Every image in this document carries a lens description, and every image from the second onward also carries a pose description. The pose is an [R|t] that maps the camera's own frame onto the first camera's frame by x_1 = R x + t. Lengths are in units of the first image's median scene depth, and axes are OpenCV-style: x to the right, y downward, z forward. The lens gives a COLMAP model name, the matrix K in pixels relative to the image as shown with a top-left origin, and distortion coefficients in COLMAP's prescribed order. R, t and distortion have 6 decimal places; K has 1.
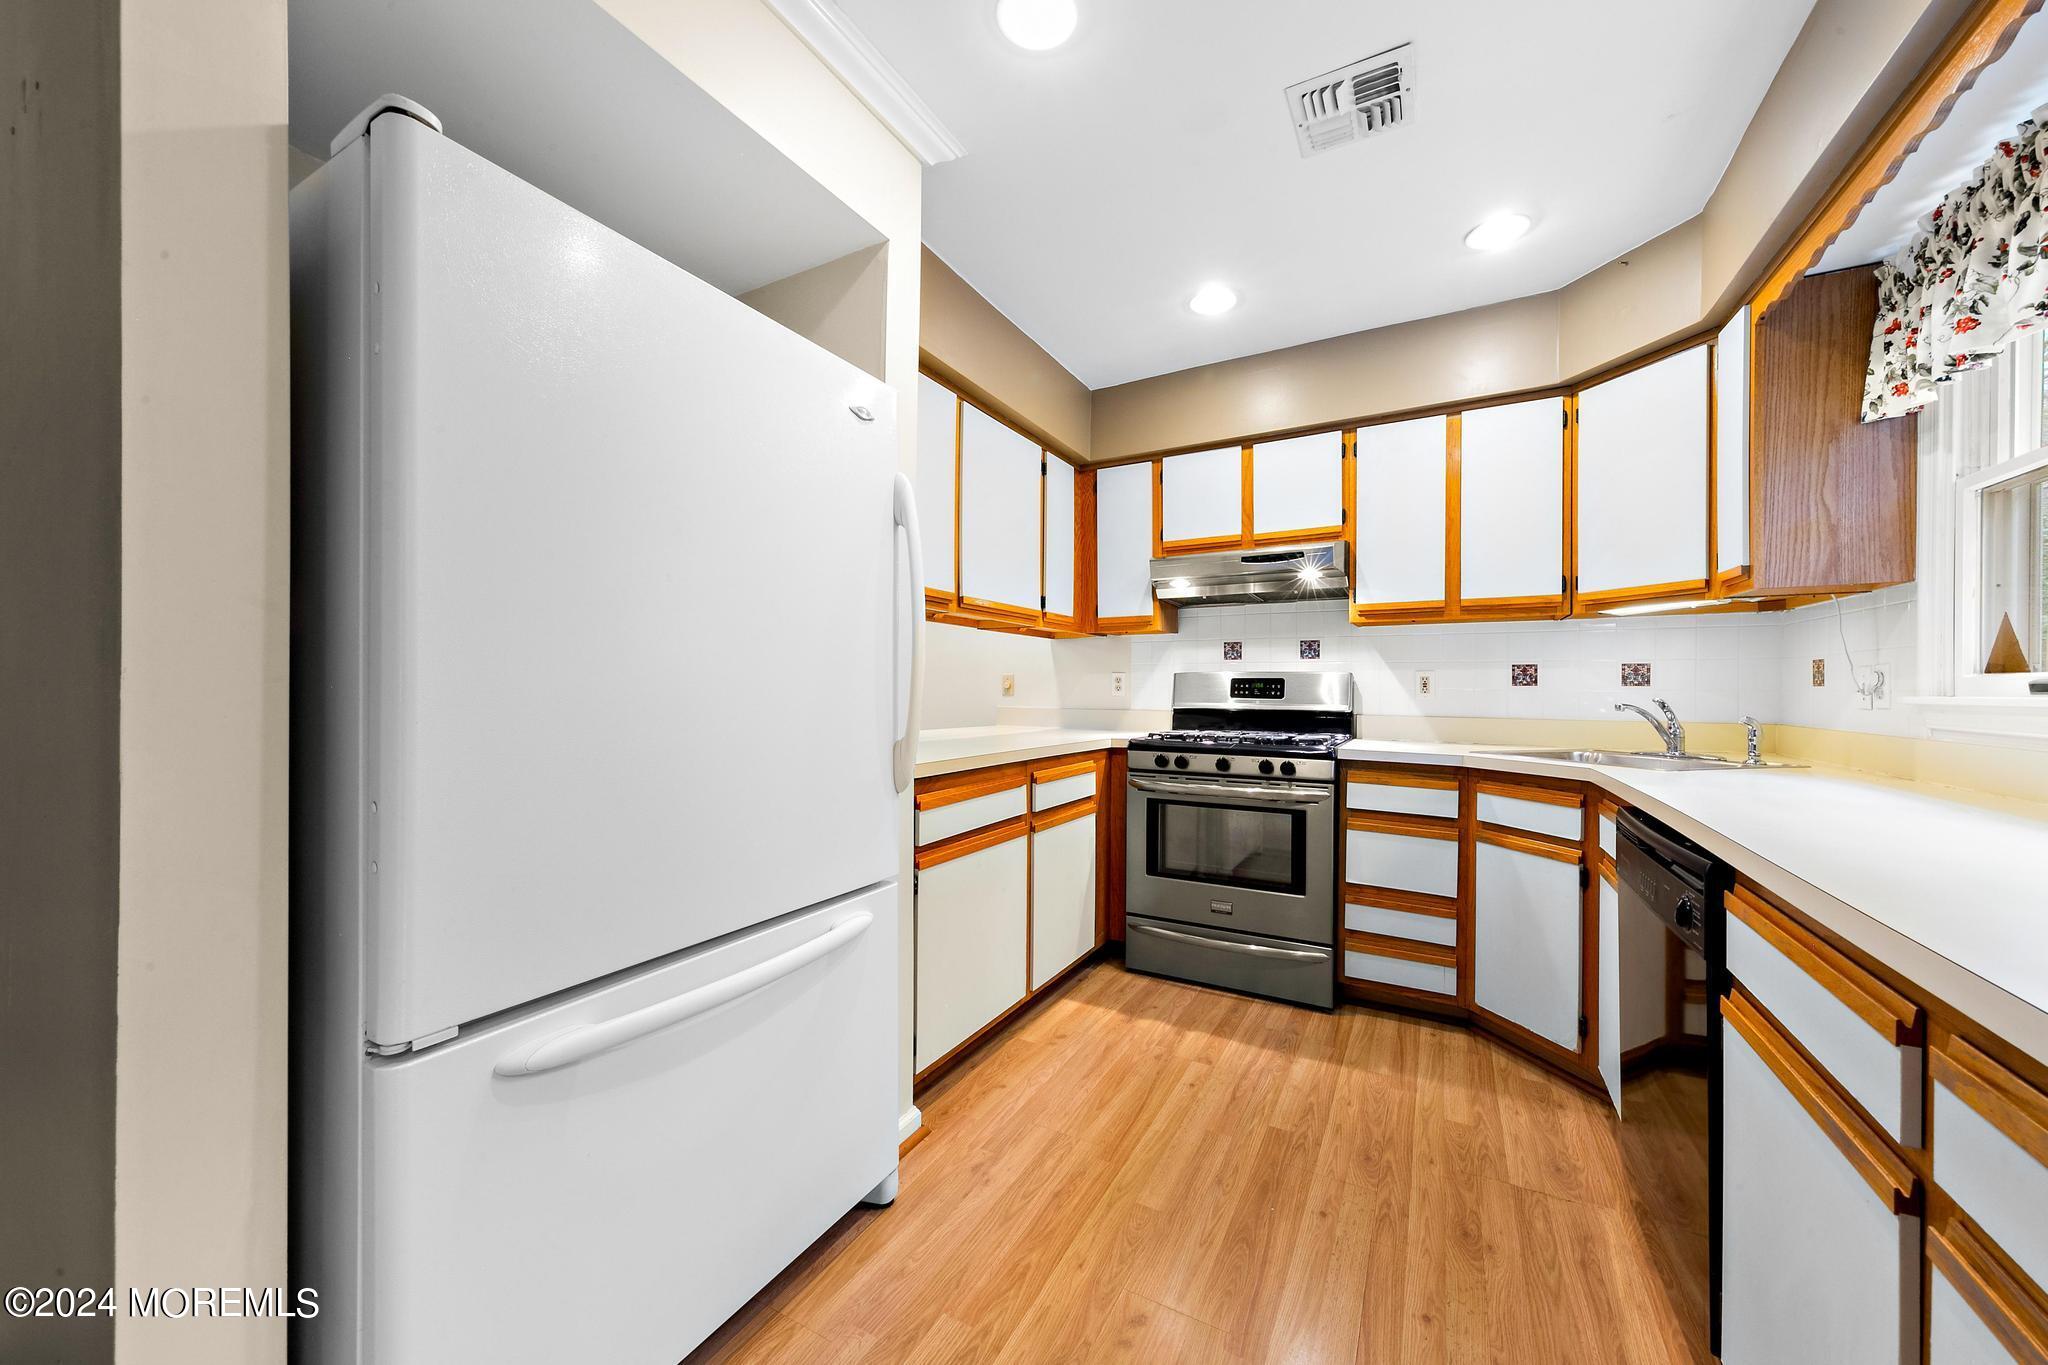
lens RADIAL K [[743.1, 0, 1024.2], [0, 743.1, 687.2], [0, 0, 1]] dist [0.000462, -0.000016]
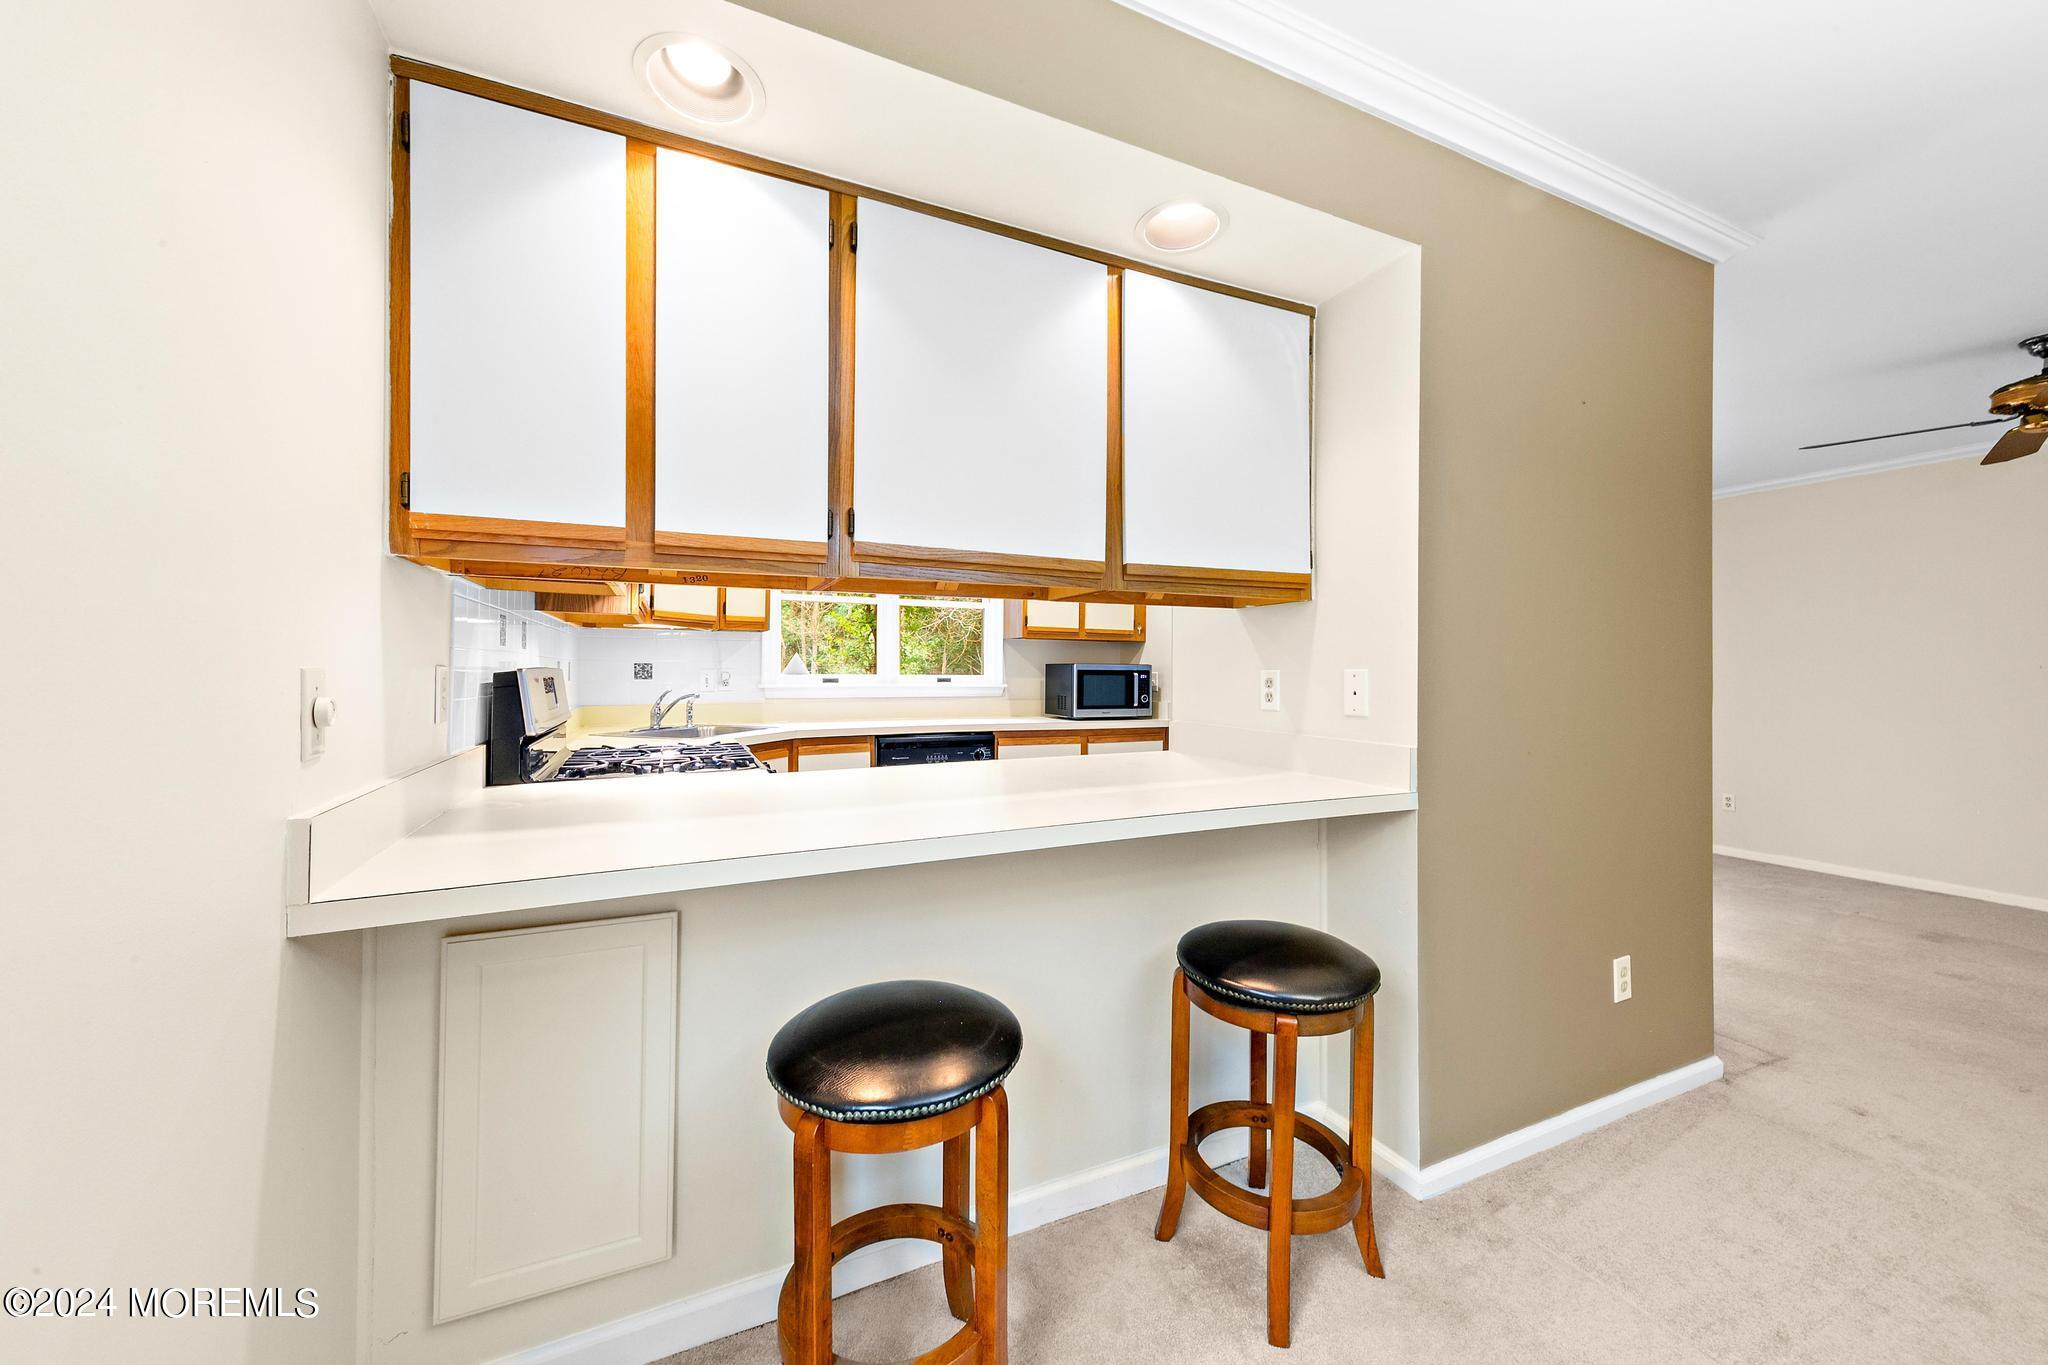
lens RADIAL K [[769.0, 0, 1029.8], [0, 769.0, 663.3], [0, 0, 1]] dist [0.001697, 0.000046]
pose [[-0.813073, -0.004674, 0.582143, -0.512296], [-0.009963, 0.999933, -0.005886, -0.029367], [-0.582076, -0.010585, -0.813065, 1.567101]]
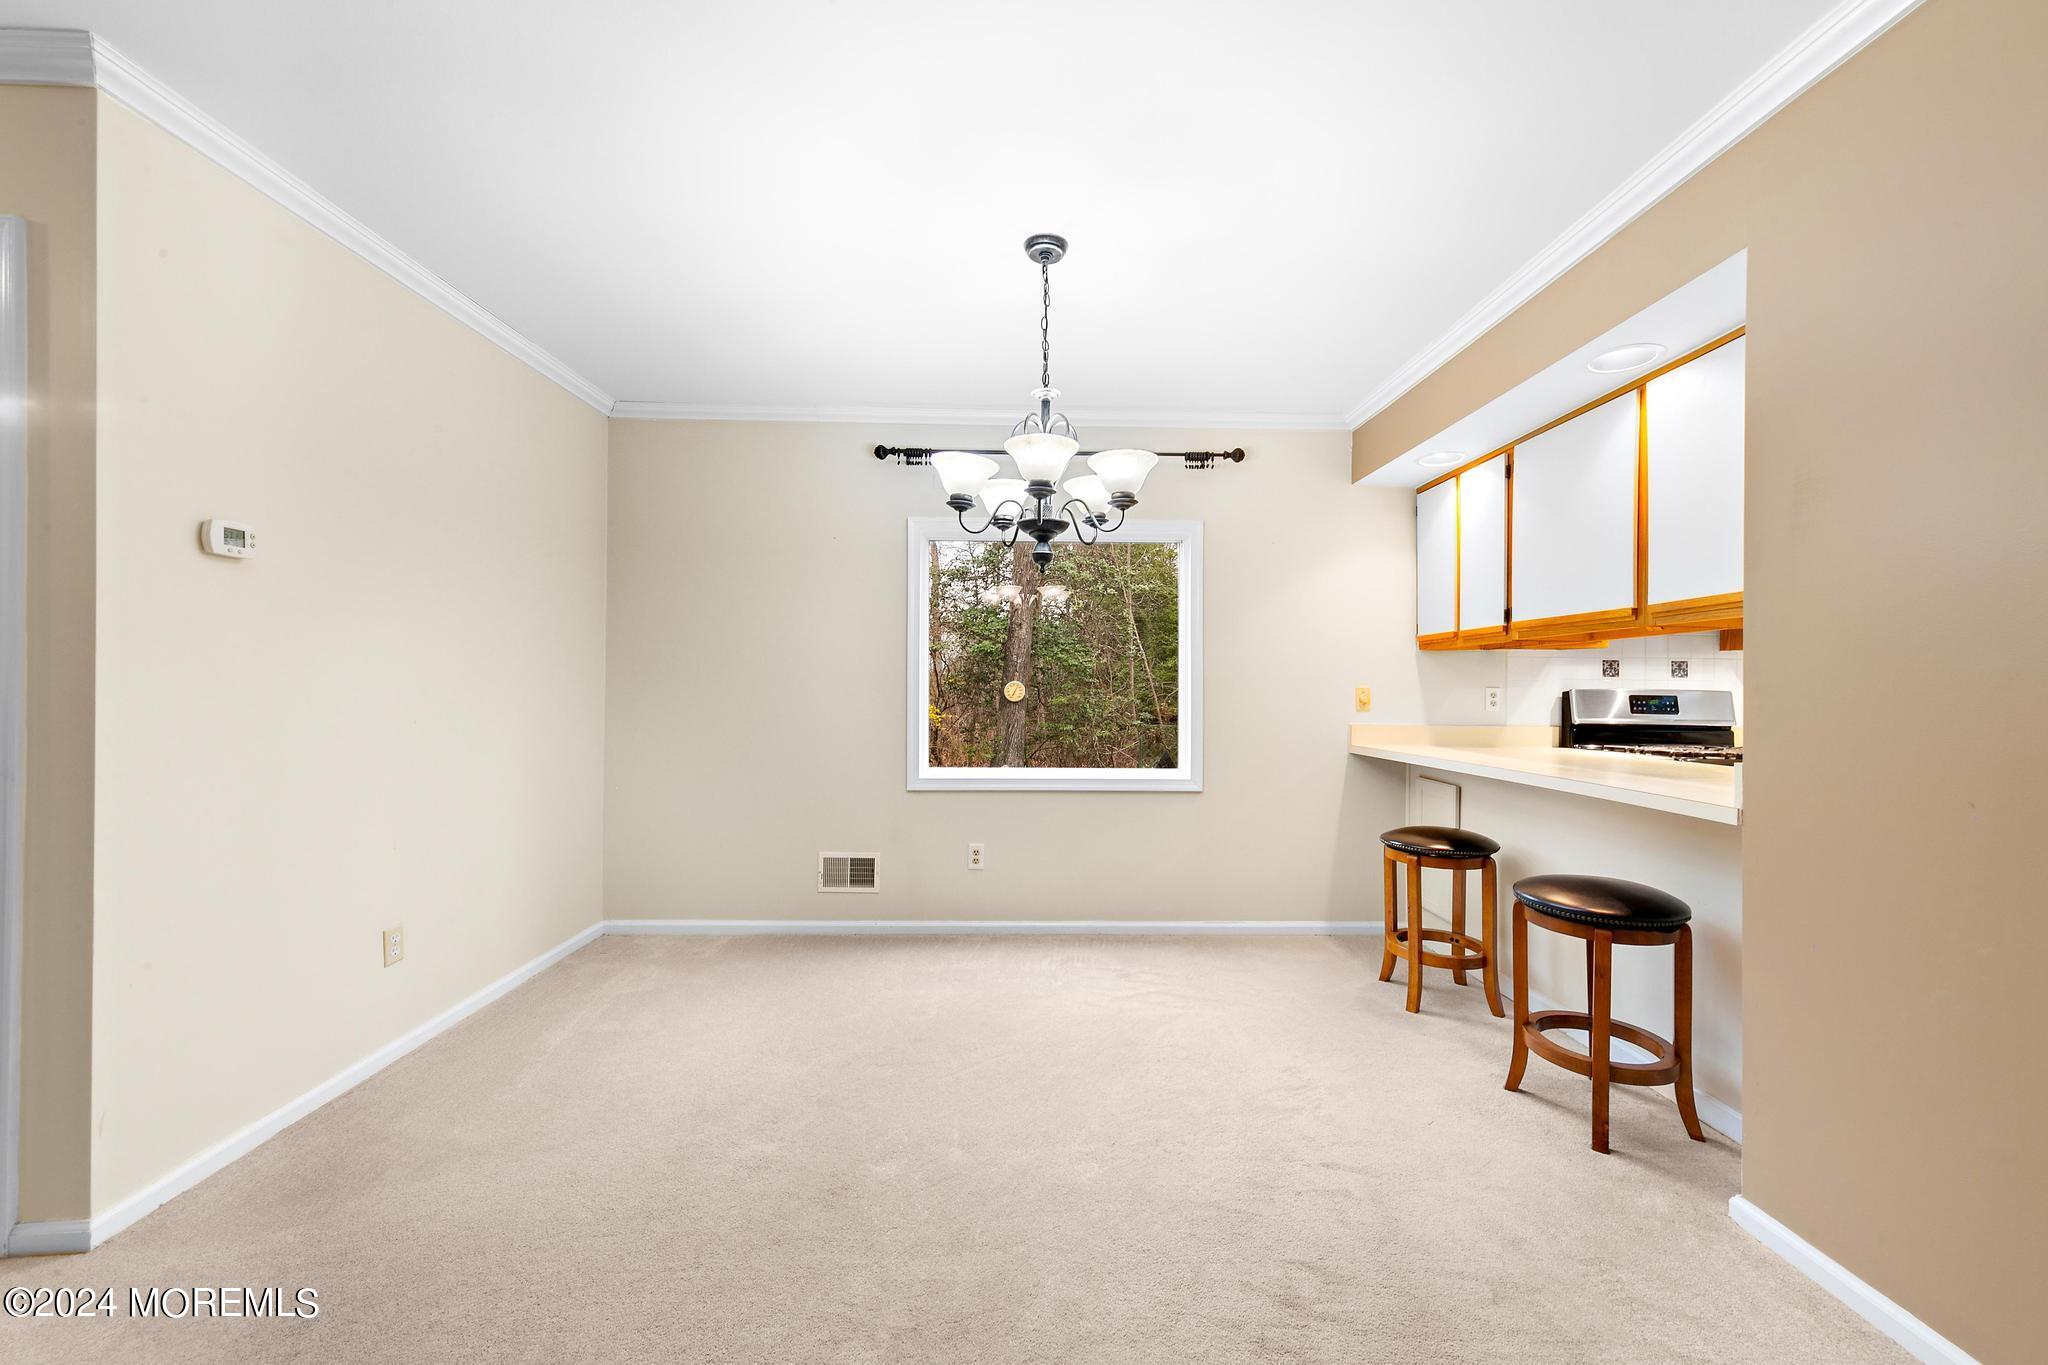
lens RADIAL K [[743.1, 0, 1024.2], [0, 743.1, 687.2], [0, 0, 1]] dist [0.000462, -0.000016]
pose [[0.867604, 0.002601, 0.497249, -1.205428], [-0.004140, 0.999989, 0.001993, -0.026587], [-0.497239, -0.003788, 0.867605, 0.629764]]
